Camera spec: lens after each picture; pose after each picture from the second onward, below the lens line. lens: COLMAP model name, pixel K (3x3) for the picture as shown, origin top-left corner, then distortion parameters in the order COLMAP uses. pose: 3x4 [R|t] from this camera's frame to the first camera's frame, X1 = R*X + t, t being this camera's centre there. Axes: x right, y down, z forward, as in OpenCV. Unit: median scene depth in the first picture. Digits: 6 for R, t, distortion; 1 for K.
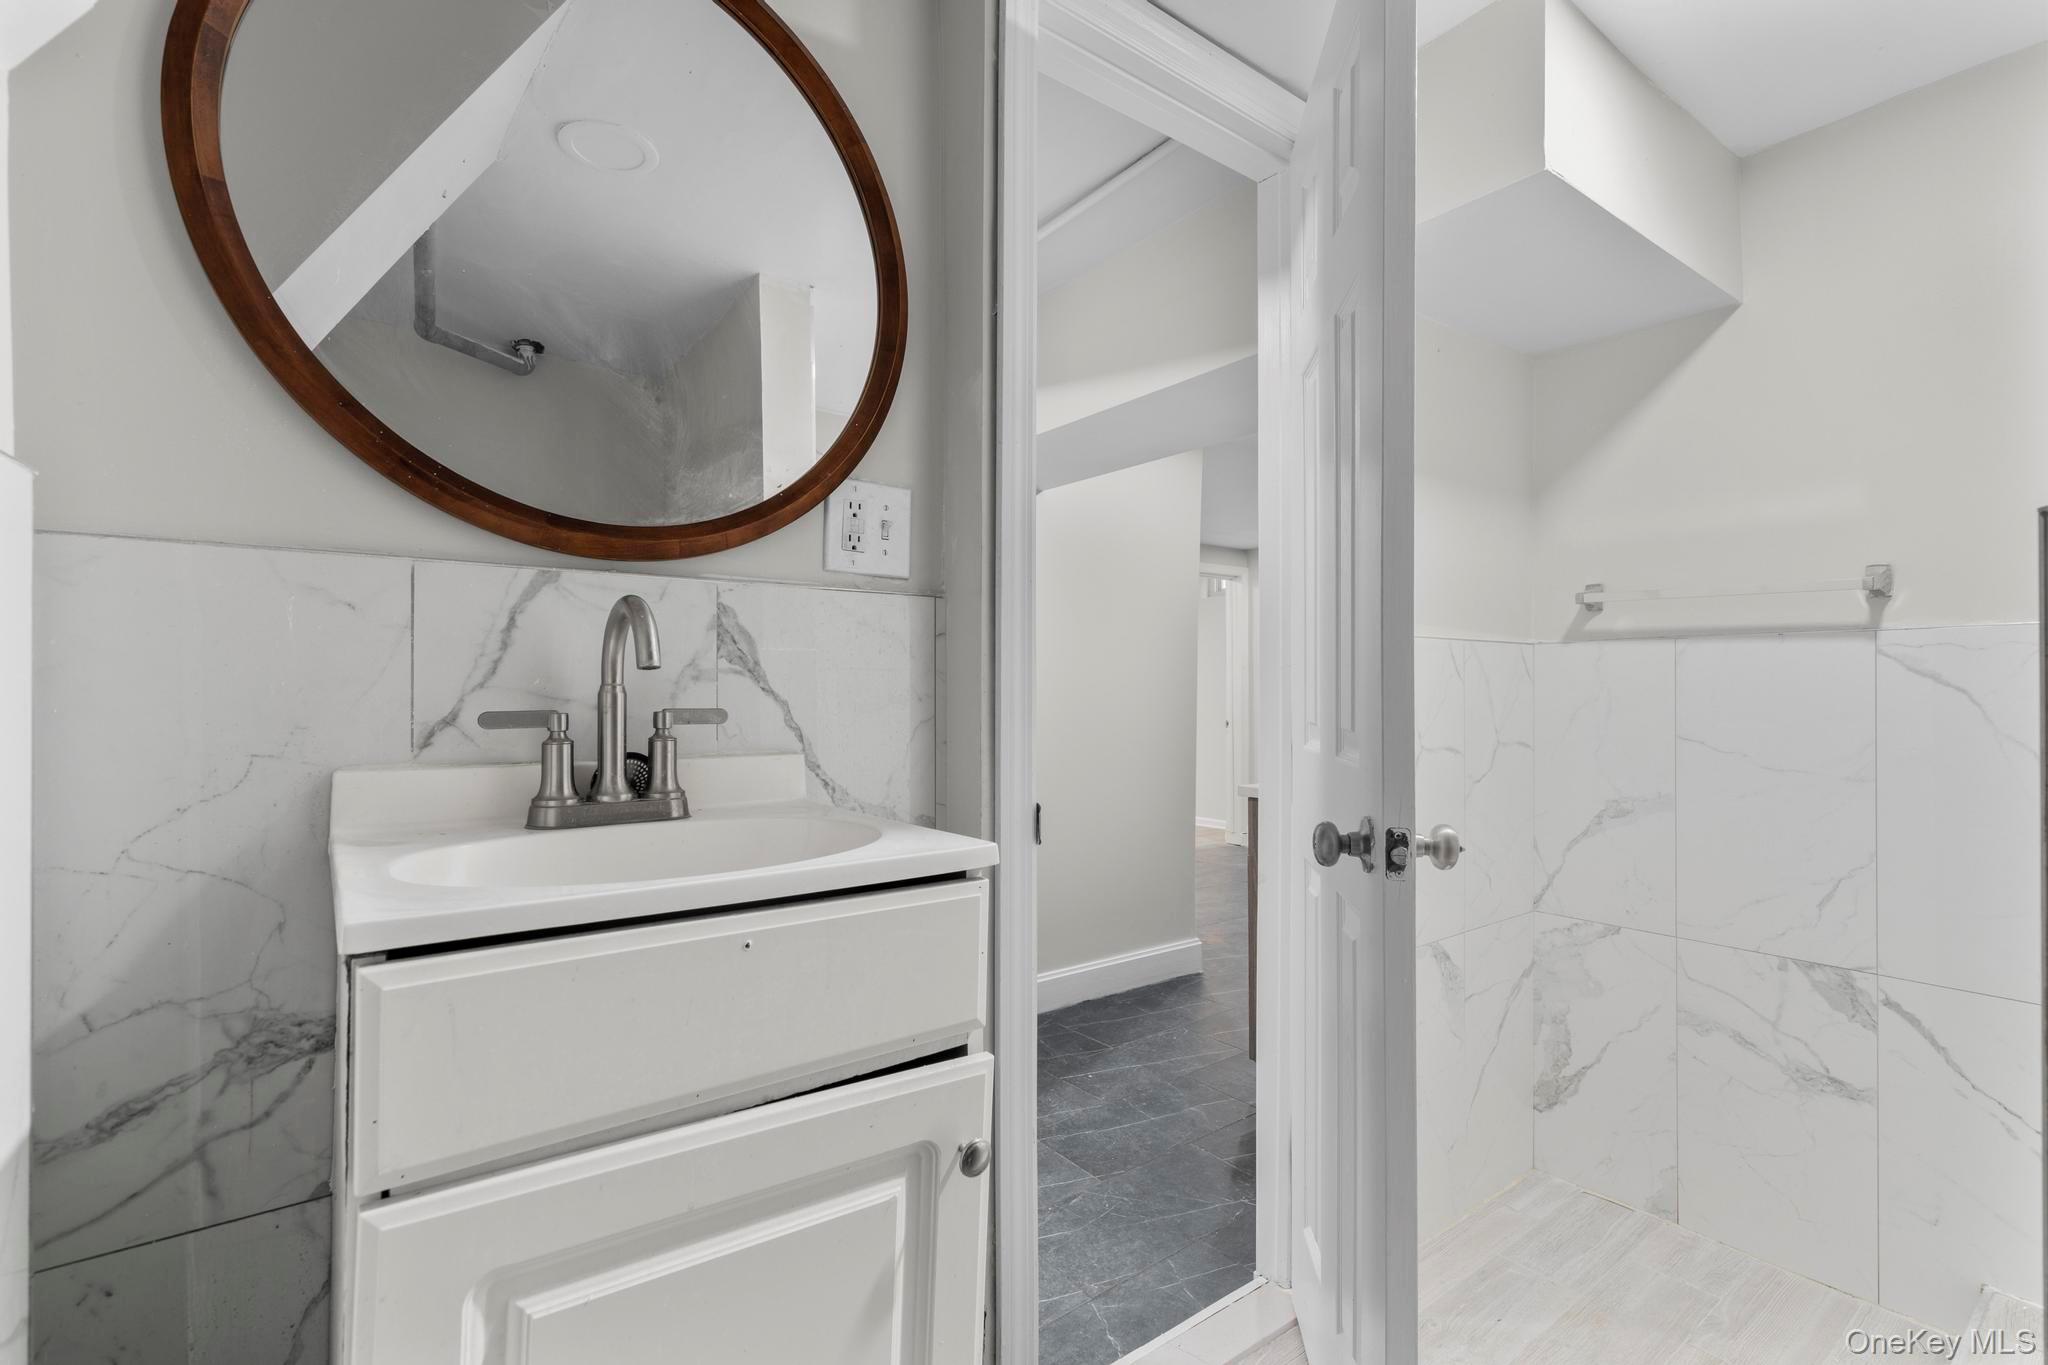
lens RADIAL K [[915.3, 0, 1021.1], [0, 915.3, 686.7], [0, 0, 1]] dist [-0.001796, -0.000203]
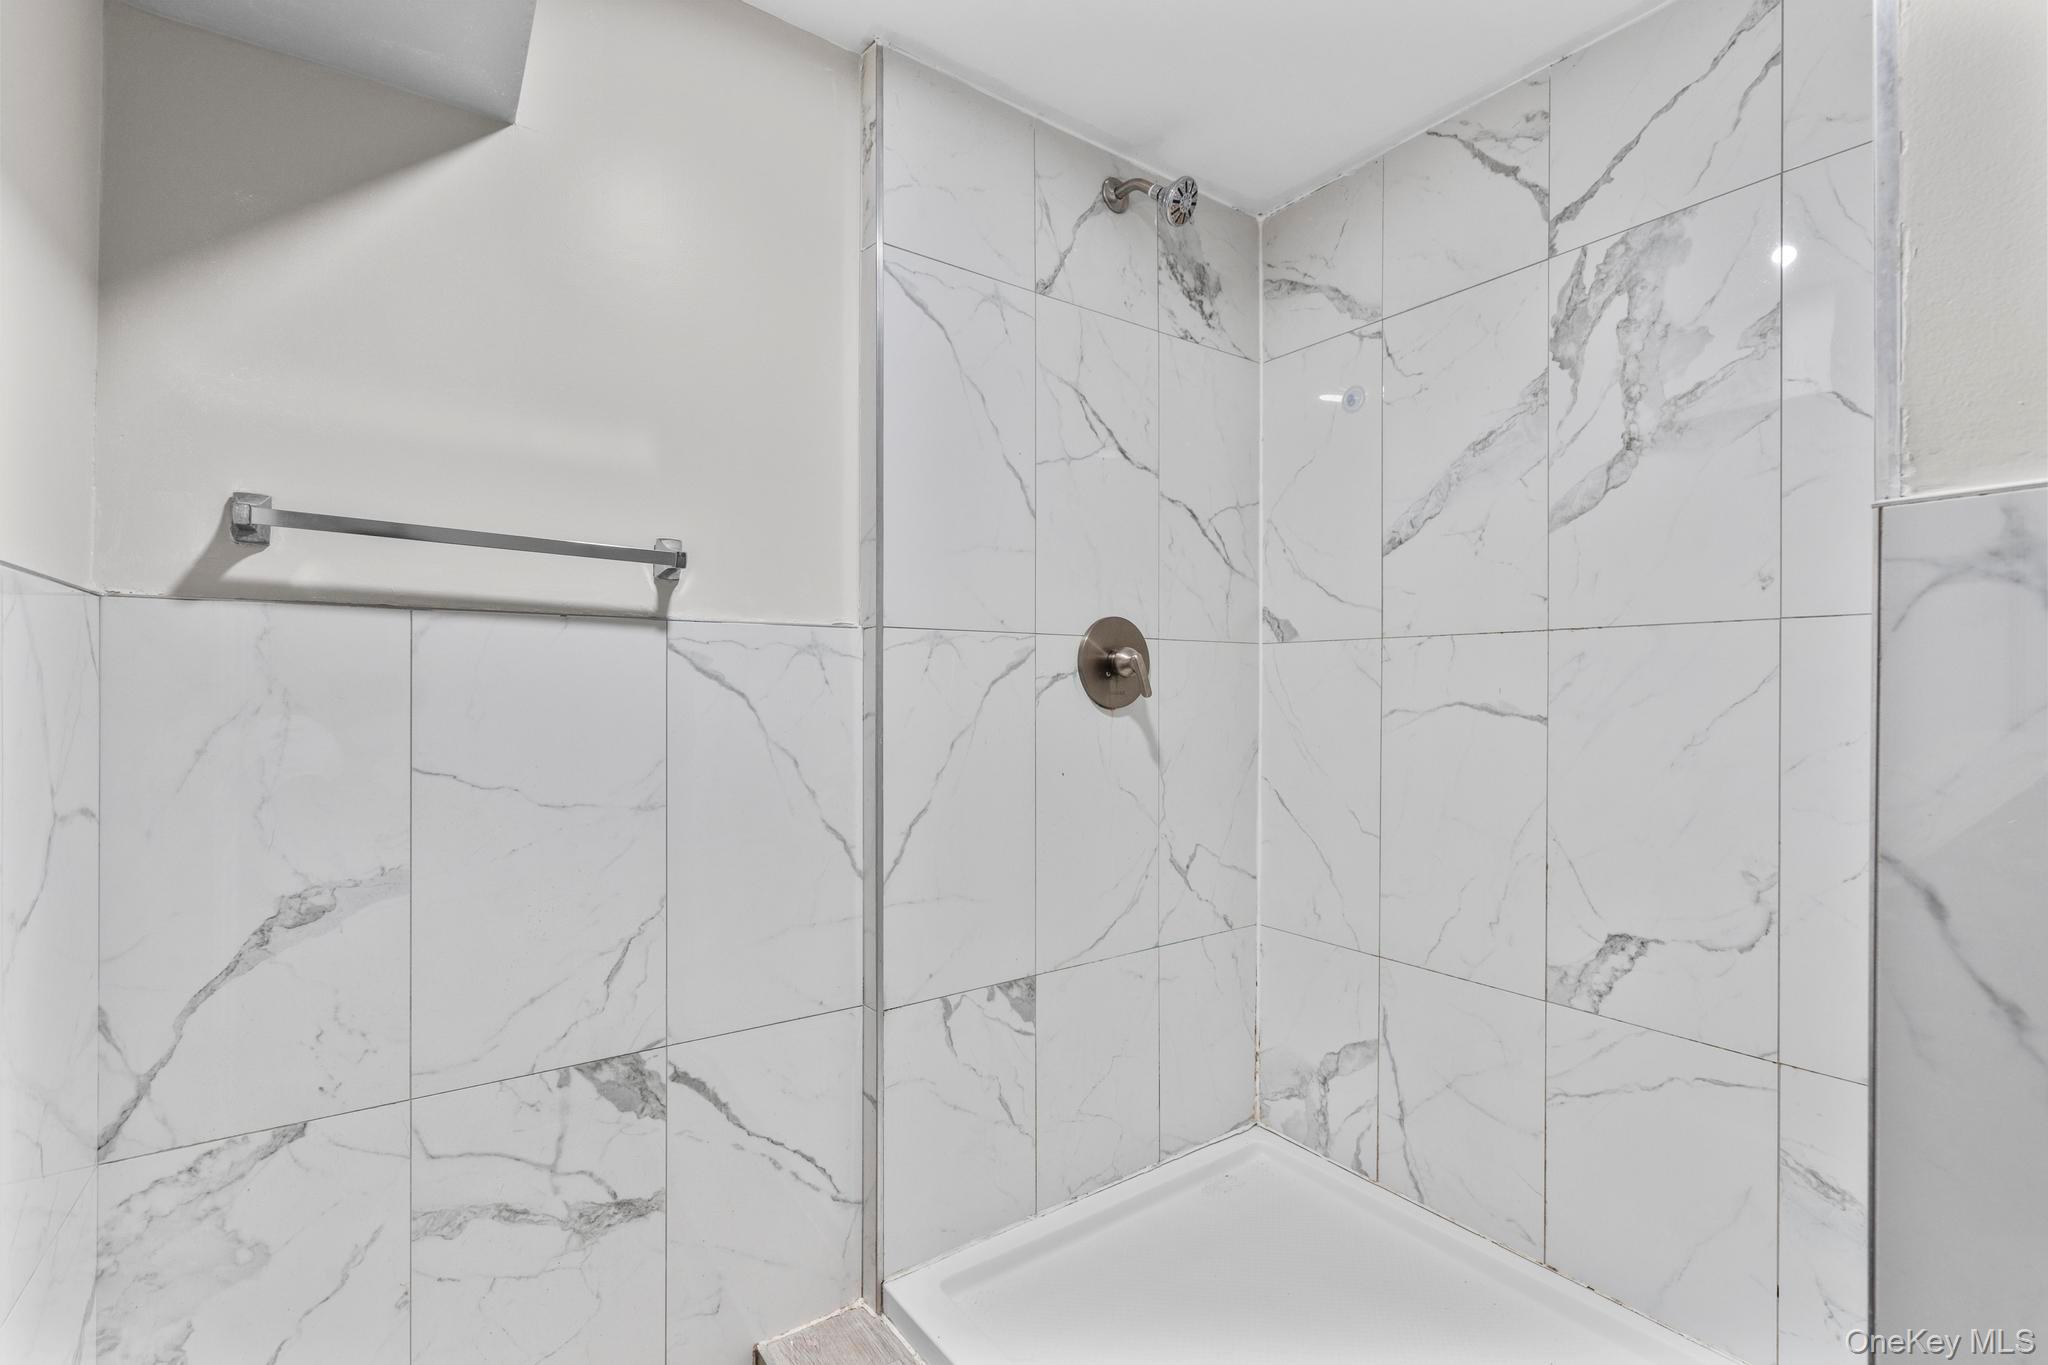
lens RADIAL K [[915.3, 0, 1020.8], [0, 915.3, 692.1], [0, 0, 1]] dist [-0.001796, -0.000203]
pose [[0.021696, 0.001391, 0.999764, 0.126994], [-0.007471, 0.999971, -0.001229, 0.000507], [-0.999737, -0.007443, 0.021706, 0.633650]]
